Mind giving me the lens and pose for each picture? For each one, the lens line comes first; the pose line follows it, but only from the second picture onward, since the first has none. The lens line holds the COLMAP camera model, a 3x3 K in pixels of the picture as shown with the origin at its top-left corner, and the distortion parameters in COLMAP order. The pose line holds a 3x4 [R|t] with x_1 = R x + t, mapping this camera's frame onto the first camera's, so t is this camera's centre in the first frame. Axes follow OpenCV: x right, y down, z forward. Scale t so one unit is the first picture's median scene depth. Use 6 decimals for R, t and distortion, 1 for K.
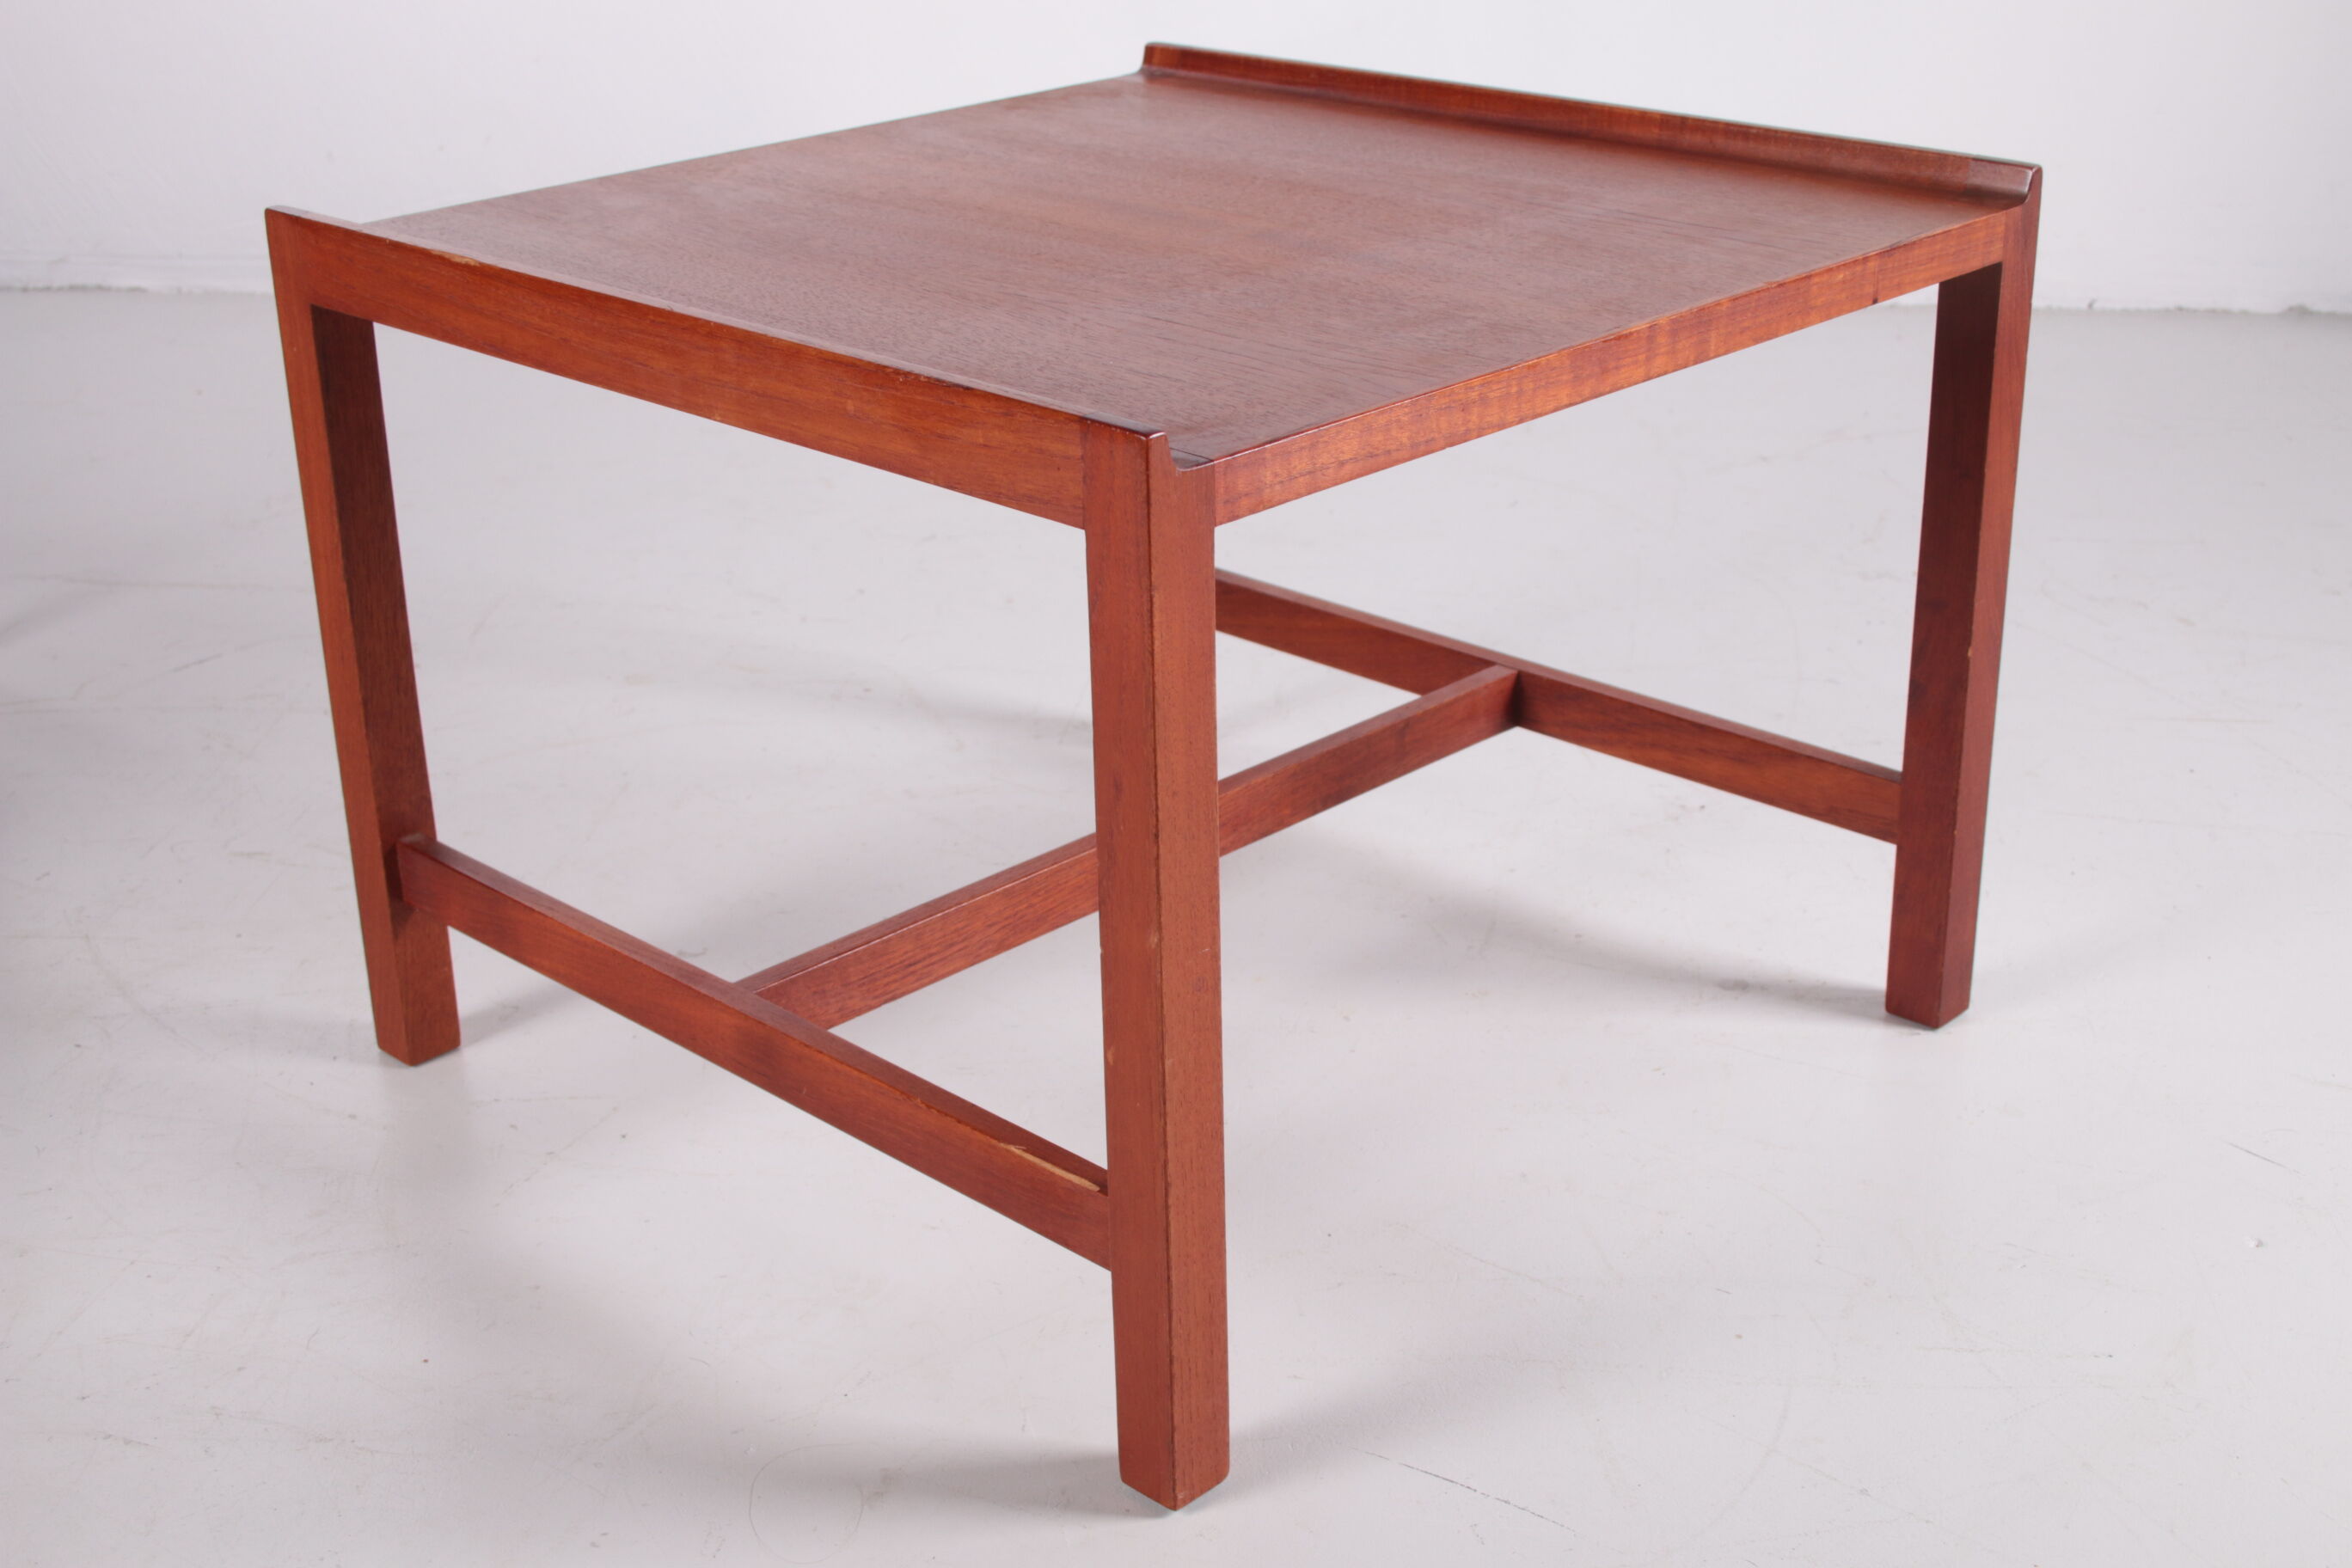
lens RADIAL K [[3068.4, 0, 1176.0], [0, 3068.4, 784.0], [0, 0, 1]] dist [-0.013729, -0.005576]
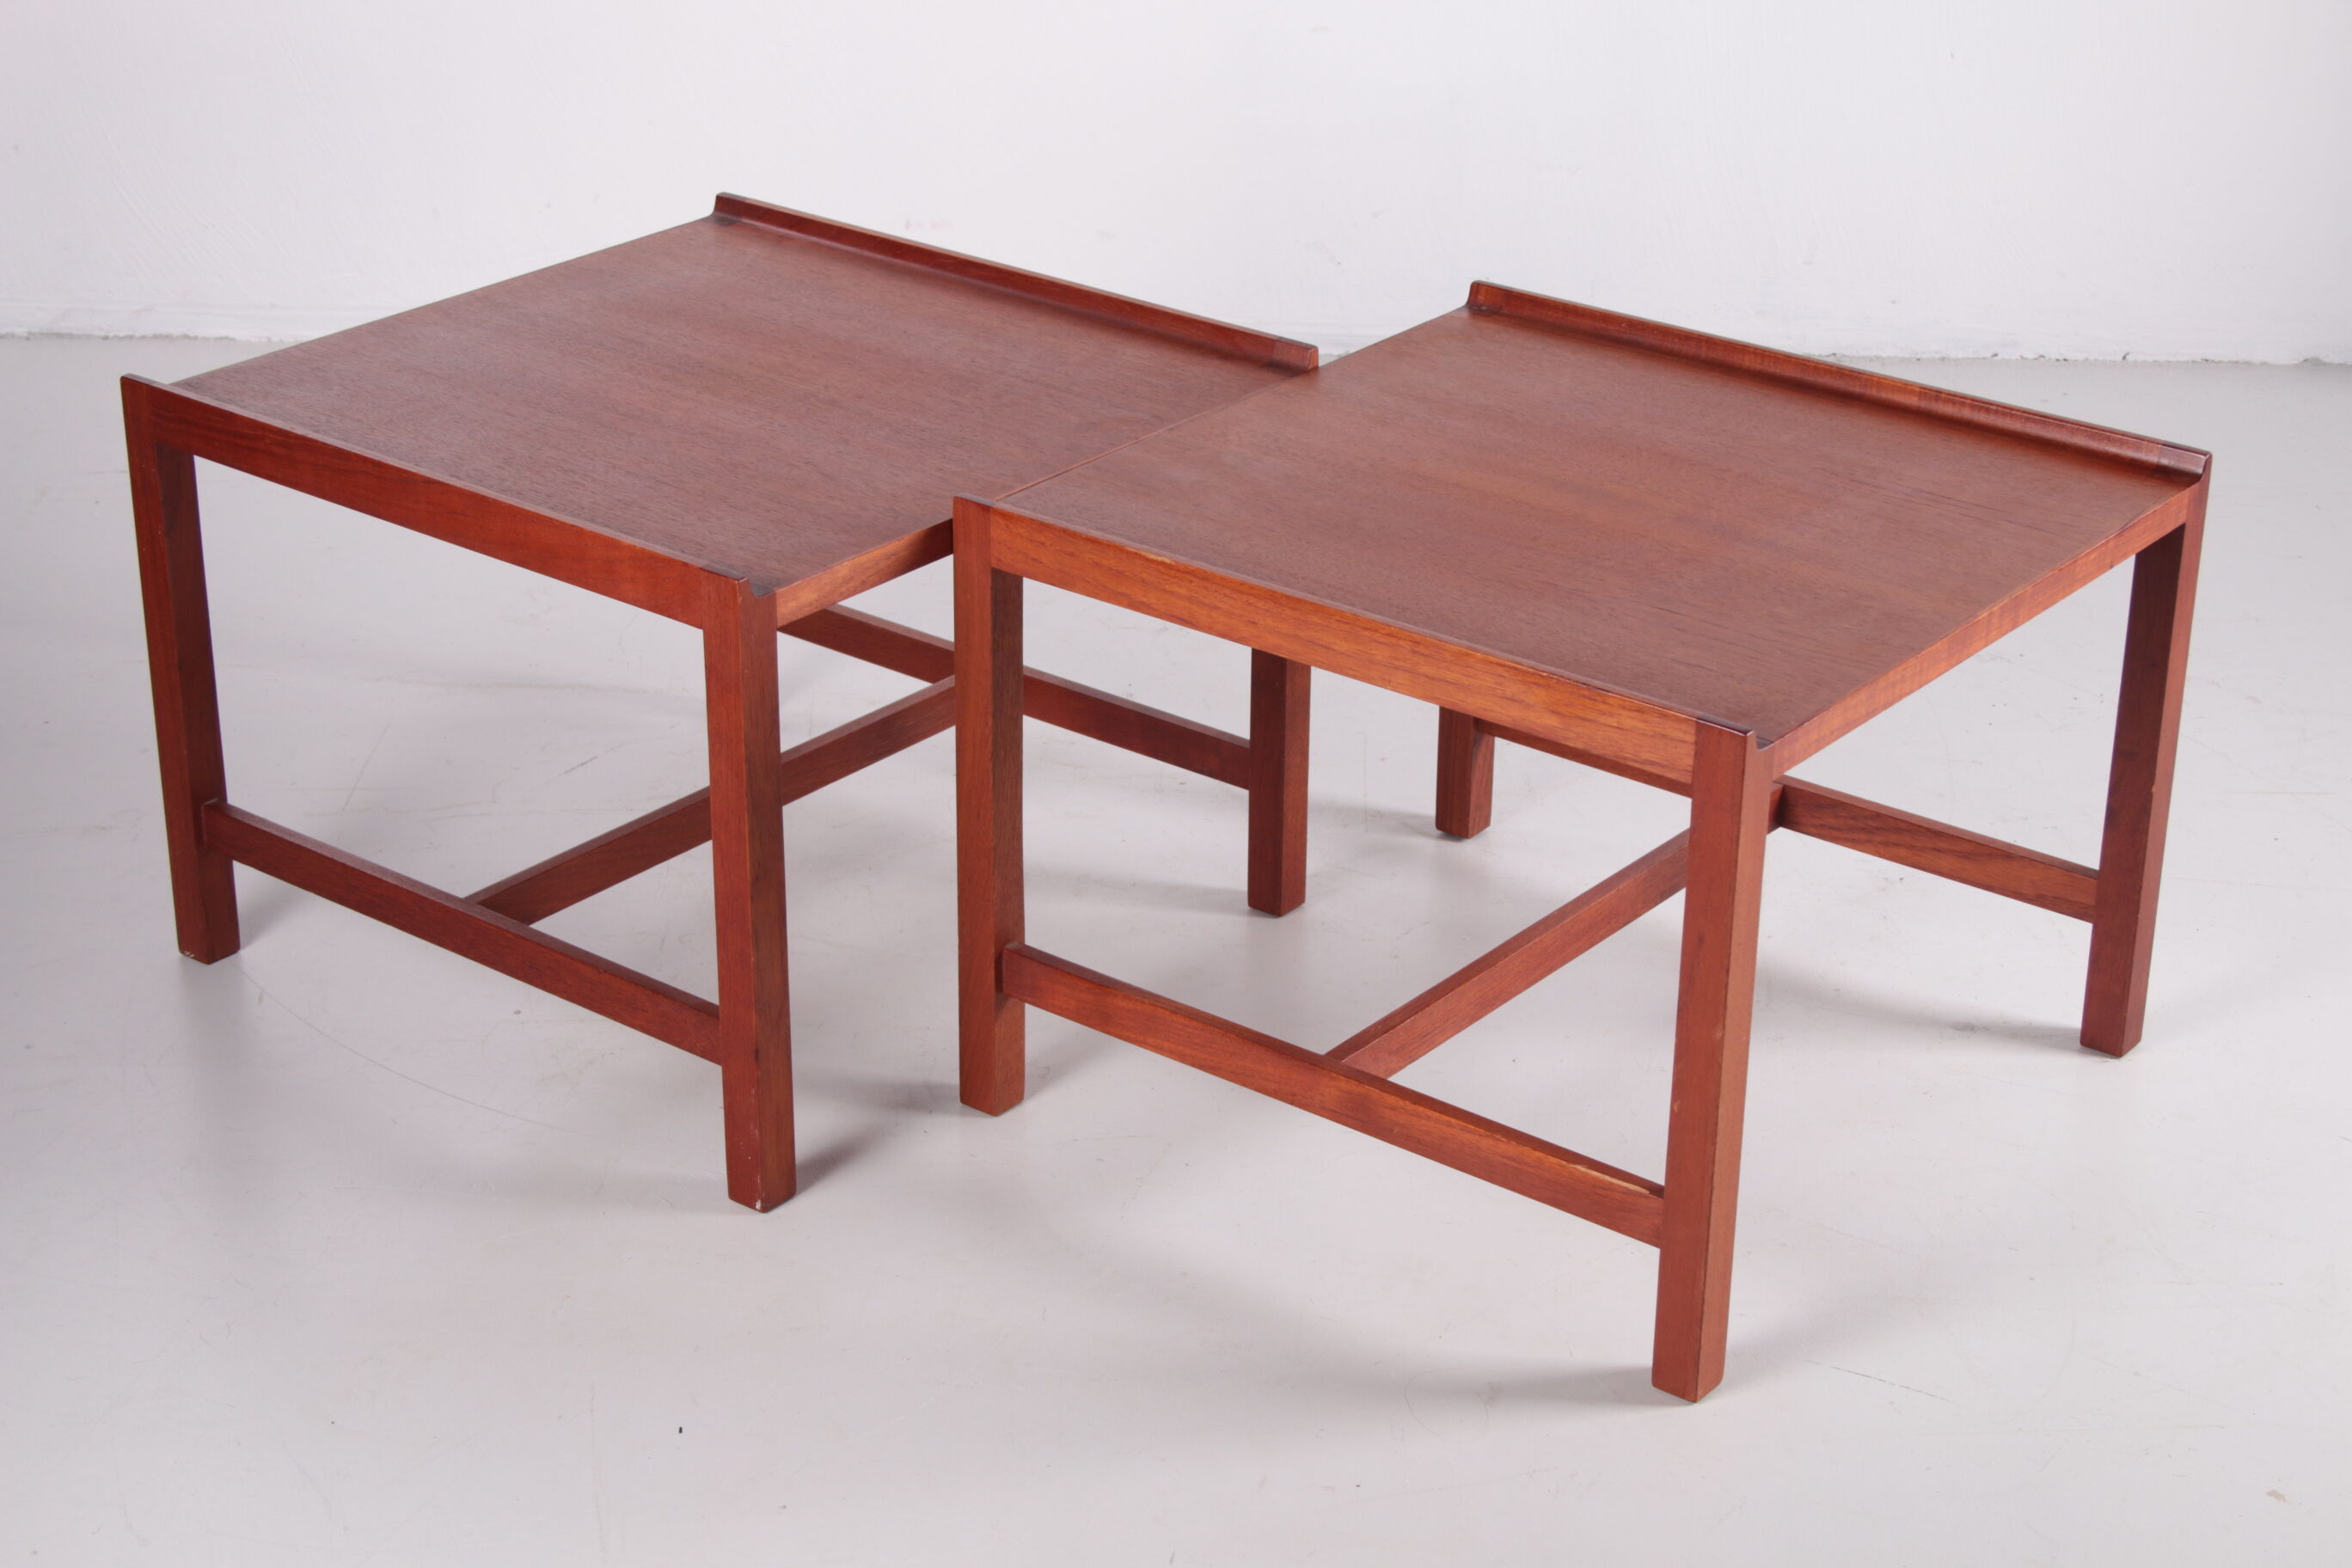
lens RADIAL K [[4008.0, 0, 1176.0], [0, 4008.0, 784.0], [0, 0, 1]] dist [0.002715, 0.107480]
pose [[0.994620, -0.019608, 0.101720, -0.344091], [0.016917, 0.999486, 0.027244, -0.096022], [-0.102201, -0.025377, 0.994440, -0.714193]]
